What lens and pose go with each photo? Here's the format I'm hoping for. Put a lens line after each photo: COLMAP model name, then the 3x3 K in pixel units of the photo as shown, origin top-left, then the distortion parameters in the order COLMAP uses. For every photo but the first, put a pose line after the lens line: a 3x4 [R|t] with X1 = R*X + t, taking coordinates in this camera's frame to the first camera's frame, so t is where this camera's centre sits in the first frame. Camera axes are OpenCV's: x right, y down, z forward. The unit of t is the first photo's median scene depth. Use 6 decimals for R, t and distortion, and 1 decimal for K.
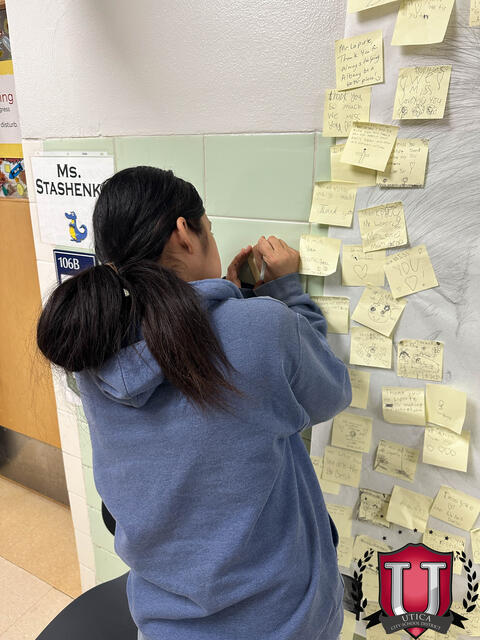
lens RADIAL K [[446.7, 0, 239.2], [0, 446.7, 320.0], [0, 0, 1]] dist [0.006820, 0.000811]
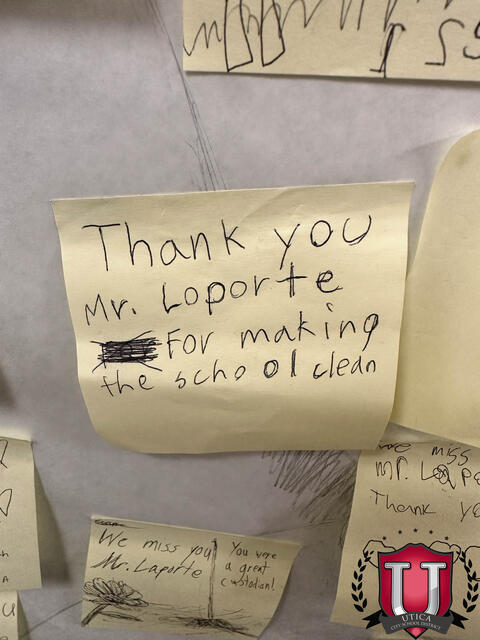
lens RADIAL K [[446.7, 0, 239.5], [0, 446.7, 320.2], [0, 0, 1]] dist [0.006820, 0.000811]
pose [[0.838467, -0.168172, 0.518354, 0.302517], [0.011300, 0.956353, 0.291996, 0.148107], [-0.544835, -0.238972, 0.803771, 0.895847]]
